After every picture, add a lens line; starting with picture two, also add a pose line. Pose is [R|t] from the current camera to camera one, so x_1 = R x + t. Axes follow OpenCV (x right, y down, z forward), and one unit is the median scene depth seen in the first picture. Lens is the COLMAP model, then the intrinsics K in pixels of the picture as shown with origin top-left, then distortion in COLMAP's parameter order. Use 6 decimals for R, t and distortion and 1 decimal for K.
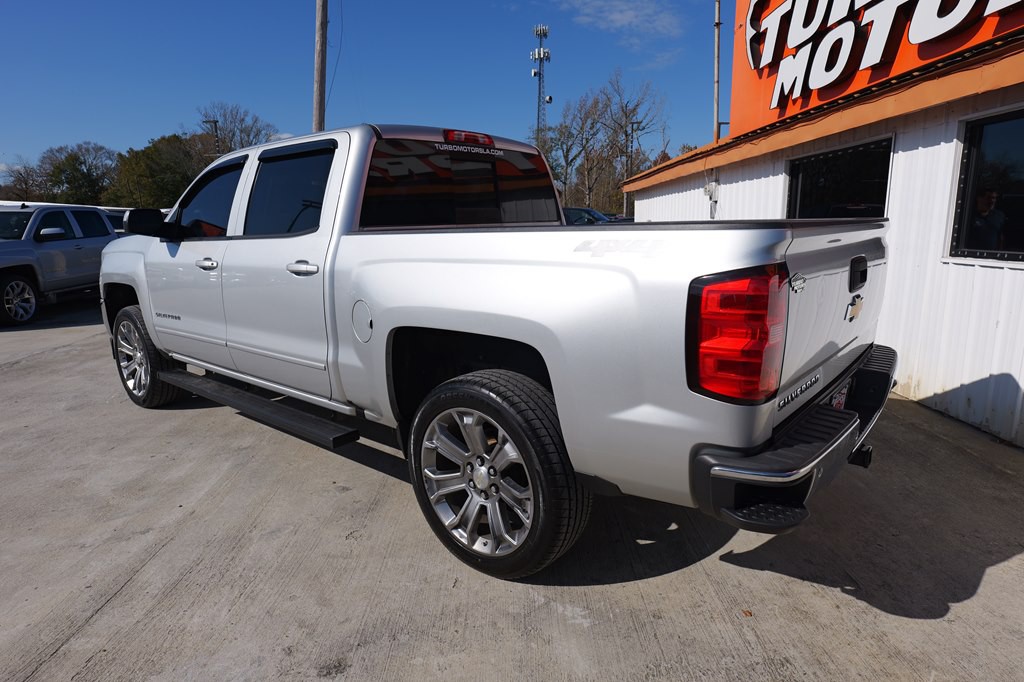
lens RADIAL K [[594.9, 0, 517.4], [0, 594.9, 340.3], [0, 0, 1]] dist [-0.007442, -0.001040]
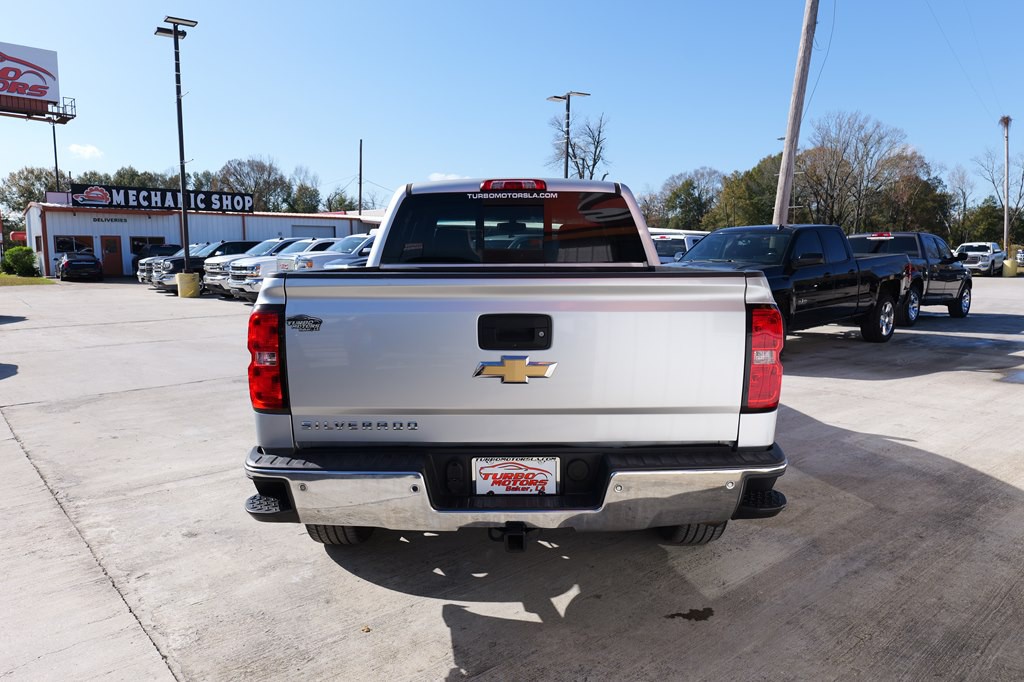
lens RADIAL K [[697.2, 0, 512.0], [0, 697.2, 341.0], [0, 0, 1]] dist [0.011371, -0.003051]
pose [[0.639476, 0.113339, -0.760411, 0.956980], [-0.159799, 0.987067, 0.012737, -0.077468], [0.752020, 0.113368, 0.649318, 0.209603]]
